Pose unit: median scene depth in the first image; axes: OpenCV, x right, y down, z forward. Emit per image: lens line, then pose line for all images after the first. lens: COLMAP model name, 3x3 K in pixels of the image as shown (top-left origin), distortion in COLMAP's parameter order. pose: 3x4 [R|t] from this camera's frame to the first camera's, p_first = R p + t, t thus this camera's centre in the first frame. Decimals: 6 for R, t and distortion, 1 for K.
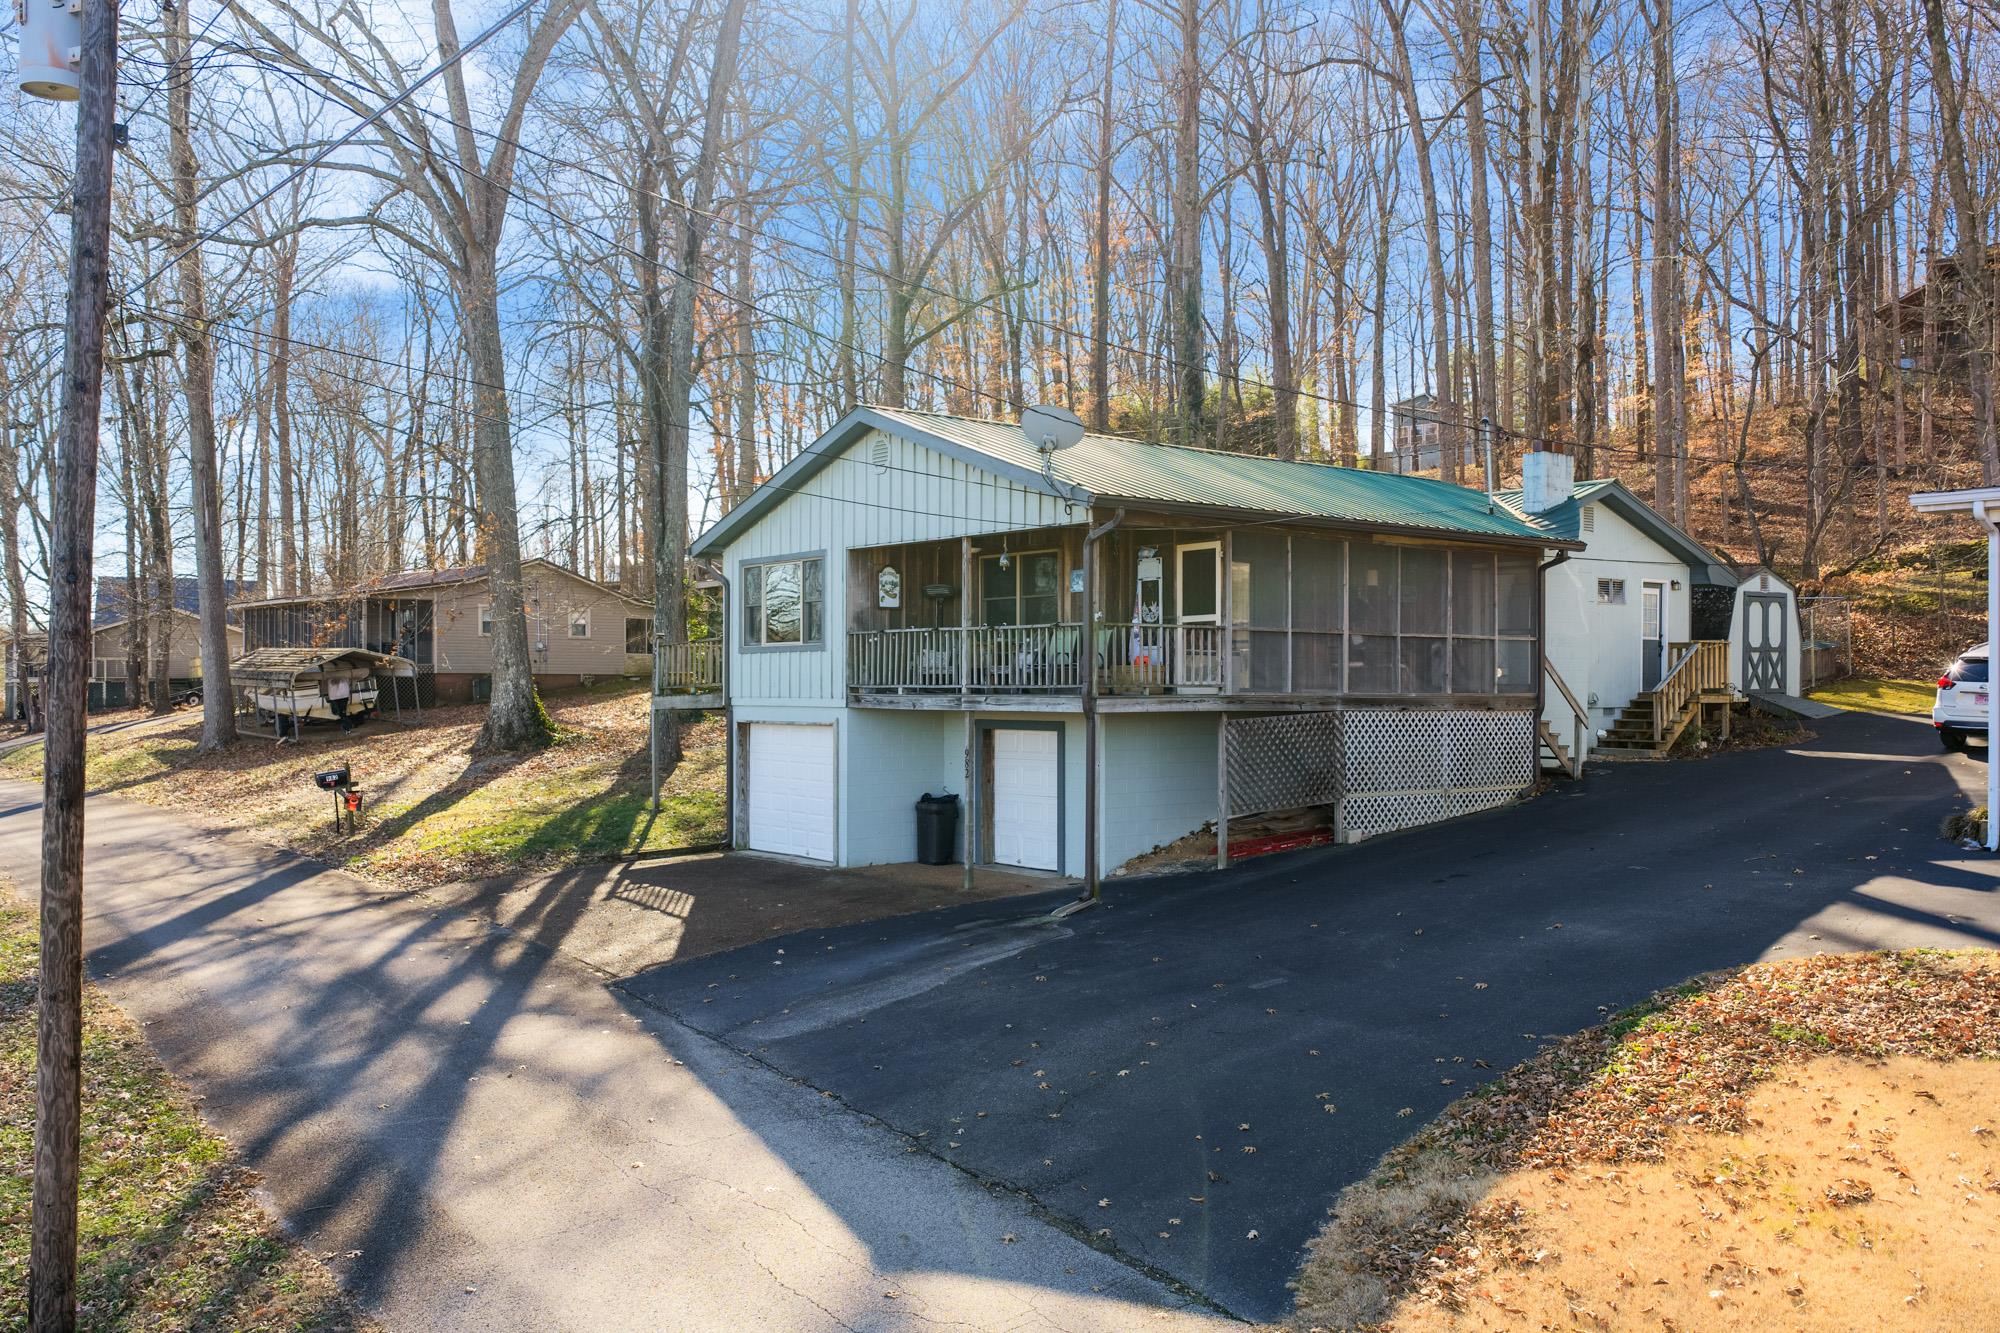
lens RADIAL K [[1639.3, 0, 999.2], [0, 1639.3, 670.1], [0, 0, 1]] dist [0.027012, 0.003136]
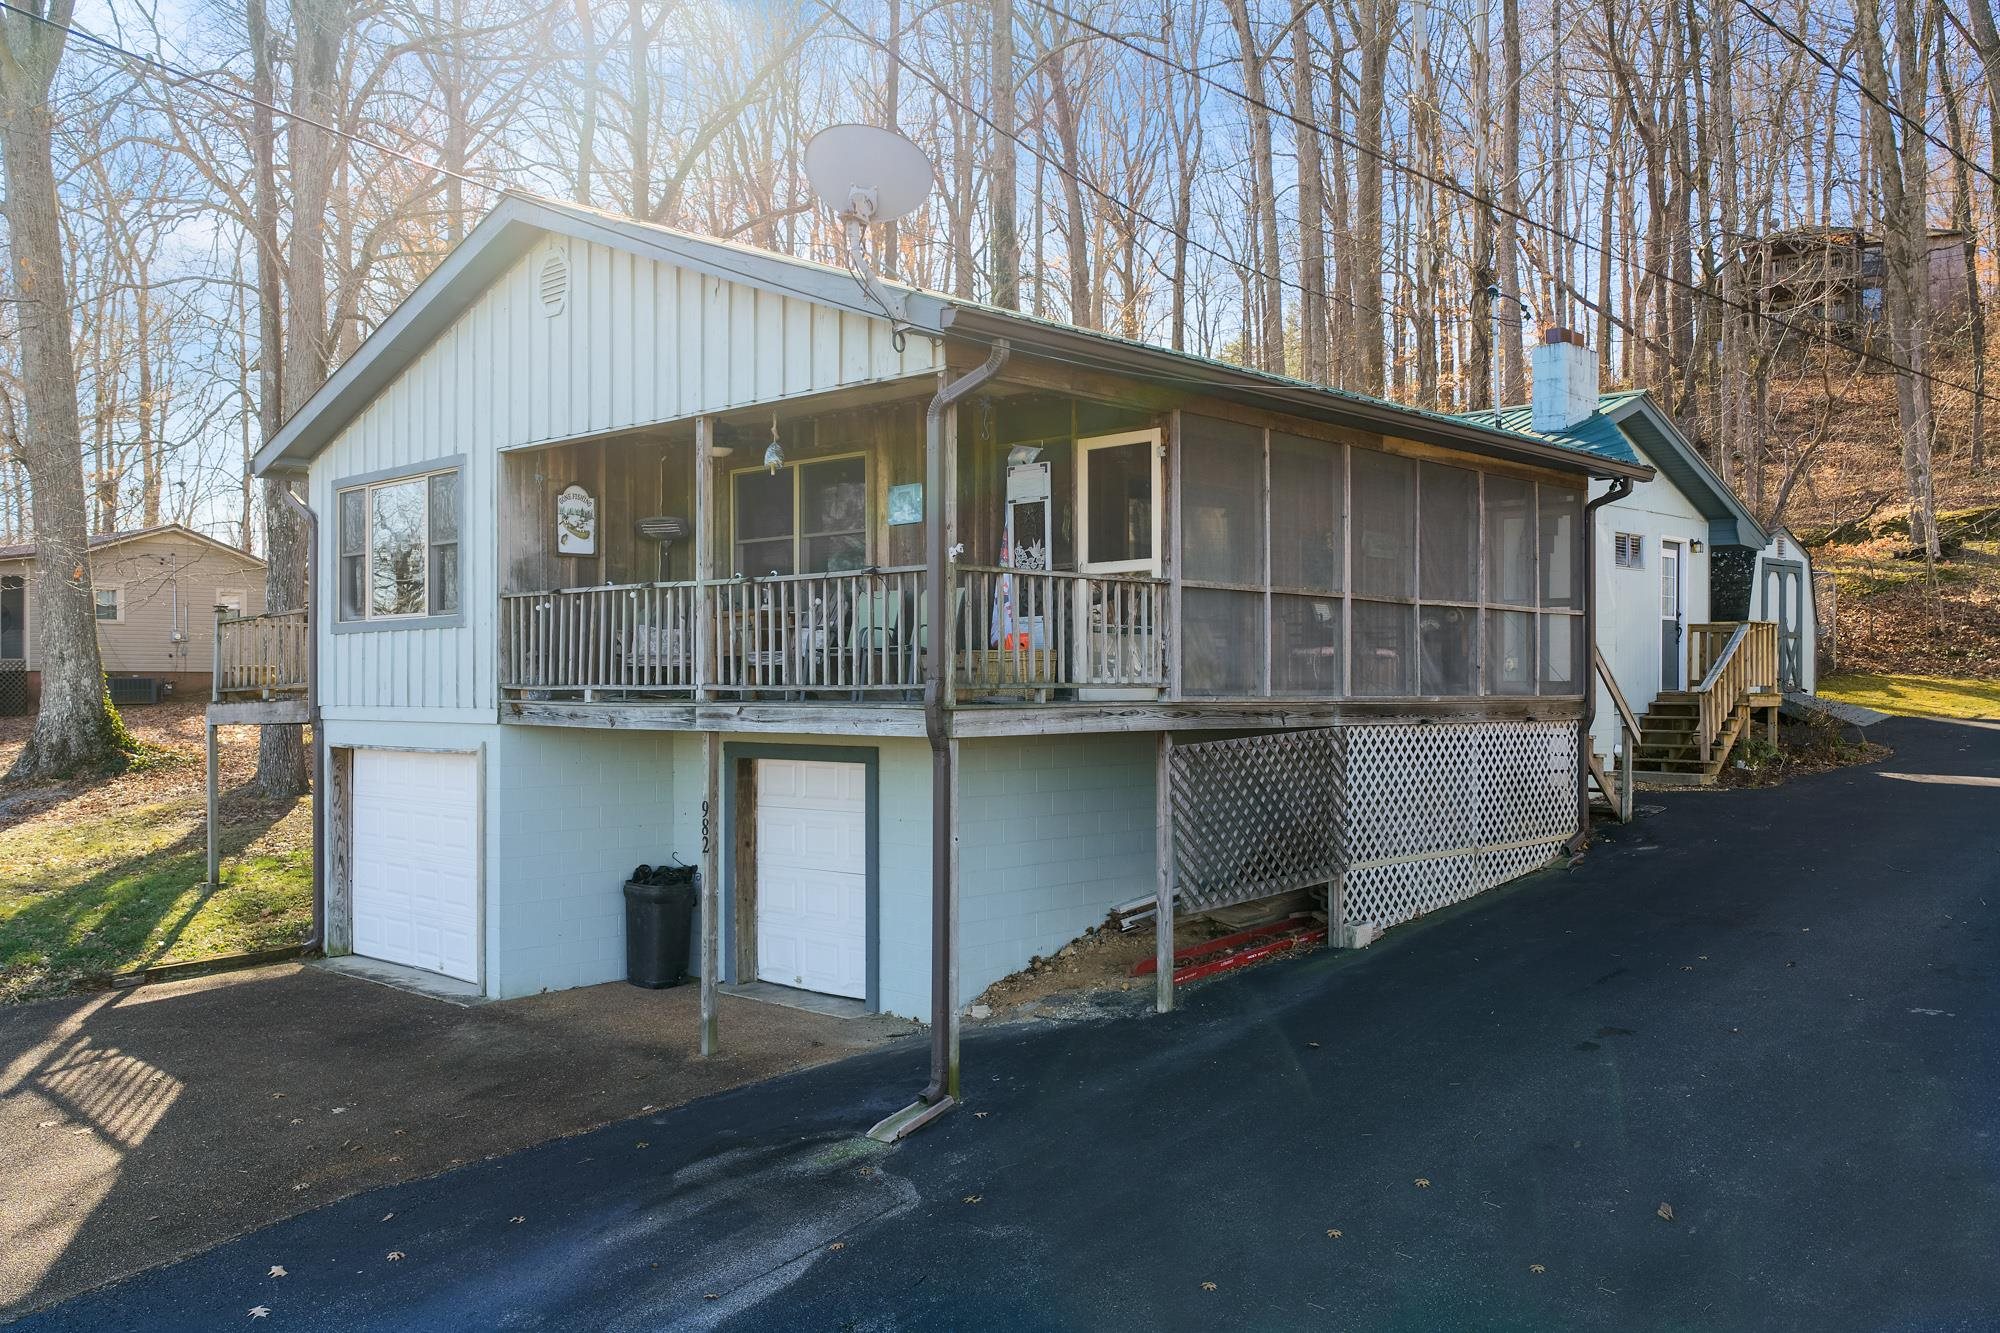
lens RADIAL K [[1639.3, 0, 1002.3], [0, 1639.3, 675.3], [0, 0, 1]] dist [0.027012, 0.003136]
pose [[0.989907, -0.002078, 0.141704, 0.001040], [0.001519, 0.999991, 0.004058, 0.003443], [-0.141711, -0.003801, 0.989901, 0.408398]]
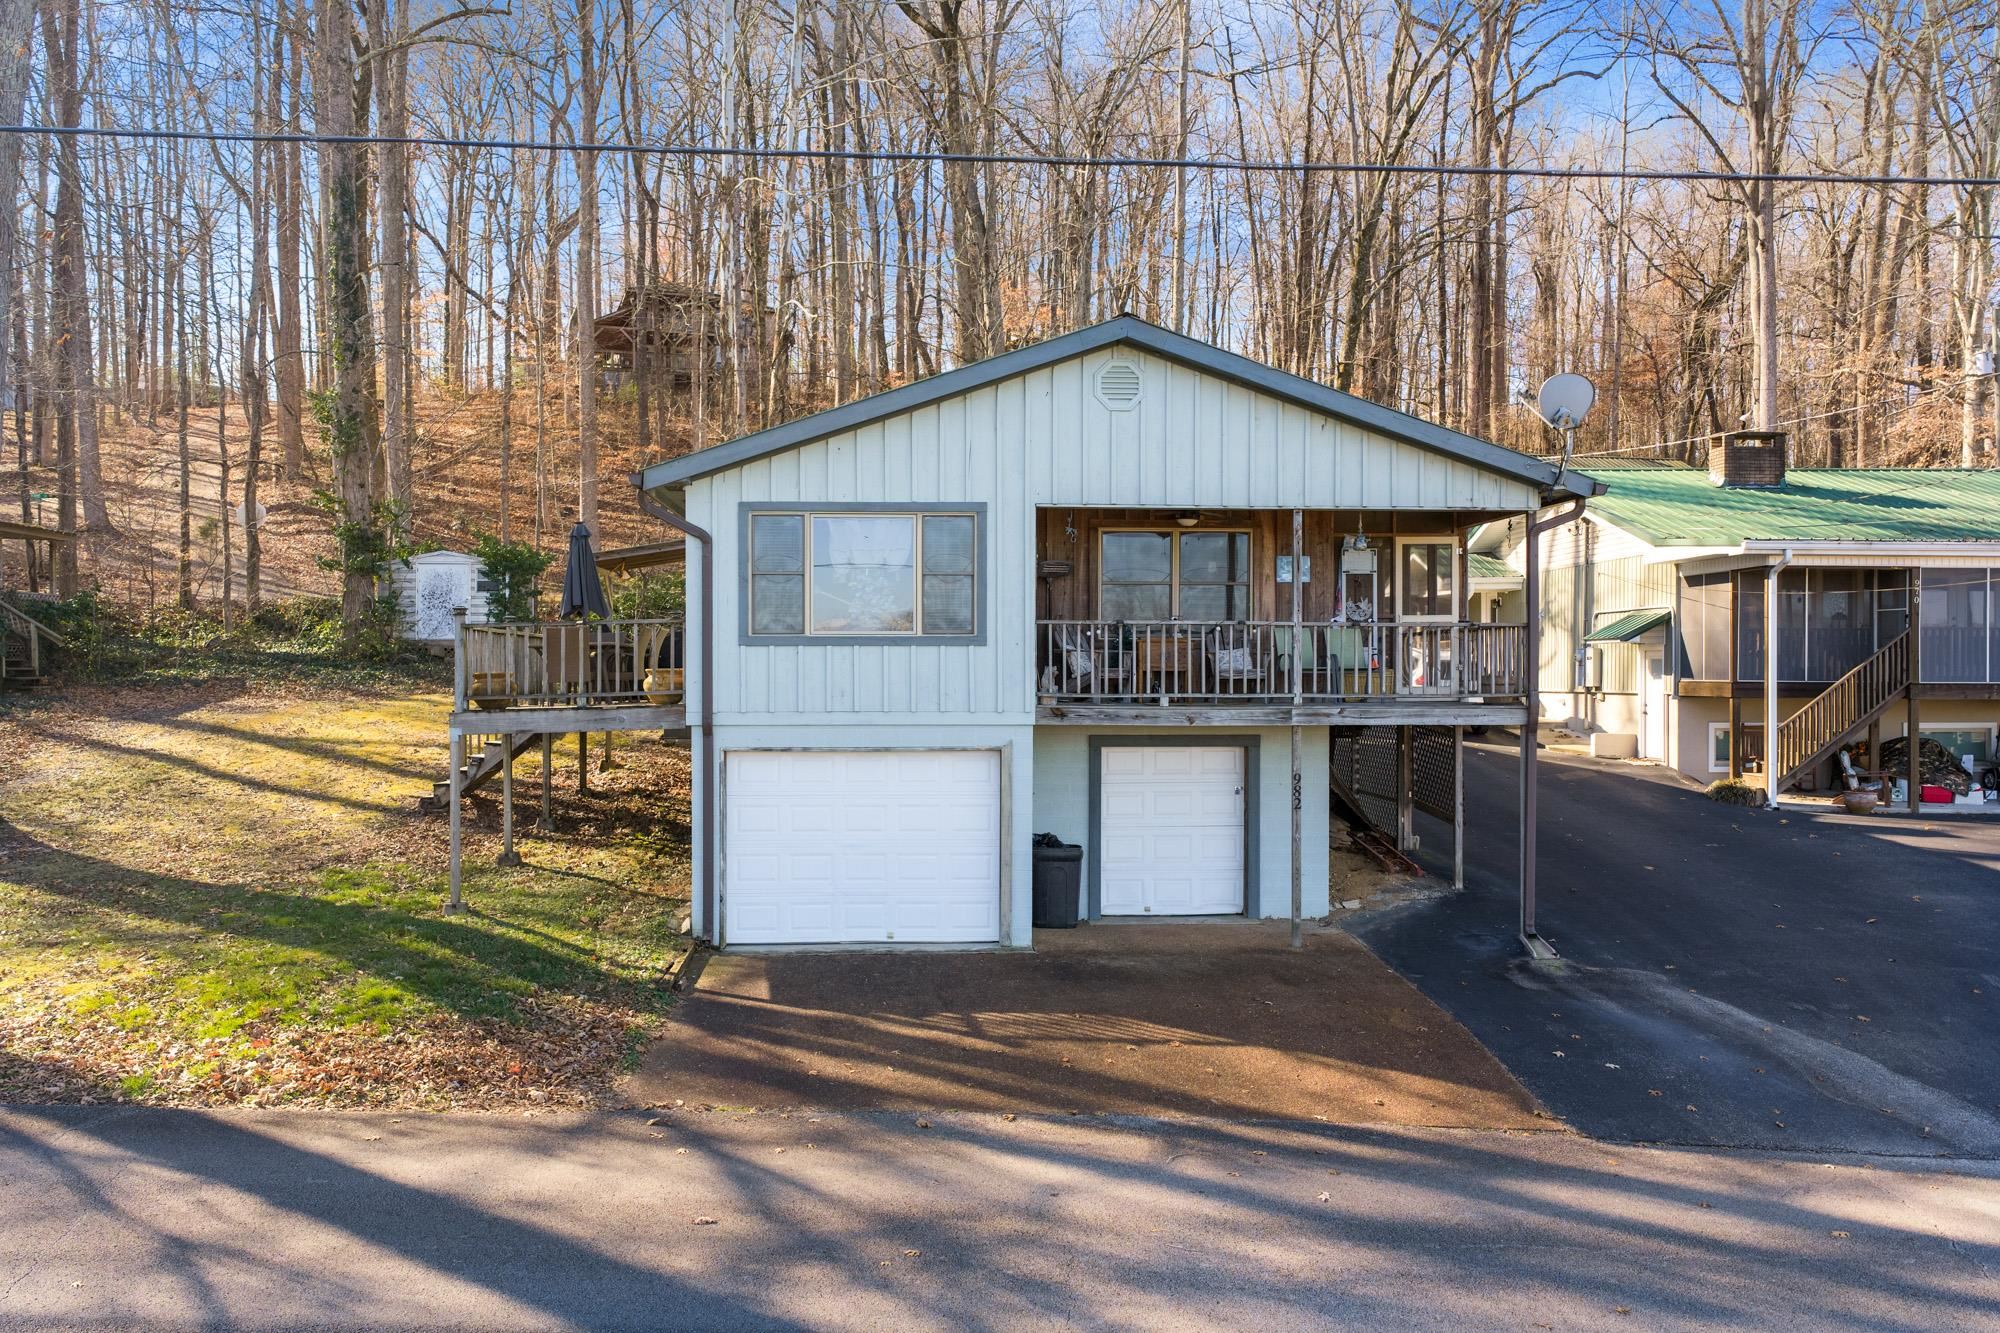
lens RADIAL K [[1639.3, 0, 1000.7], [0, 1639.3, 674.8], [0, 0, 1]] dist [0.027012, 0.003136]
pose [[0.575515, -0.002581, 0.817787, -0.709384], [-0.008375, 0.999924, 0.009050, -0.005855], [-0.817748, -0.012058, 0.575449, 0.612277]]
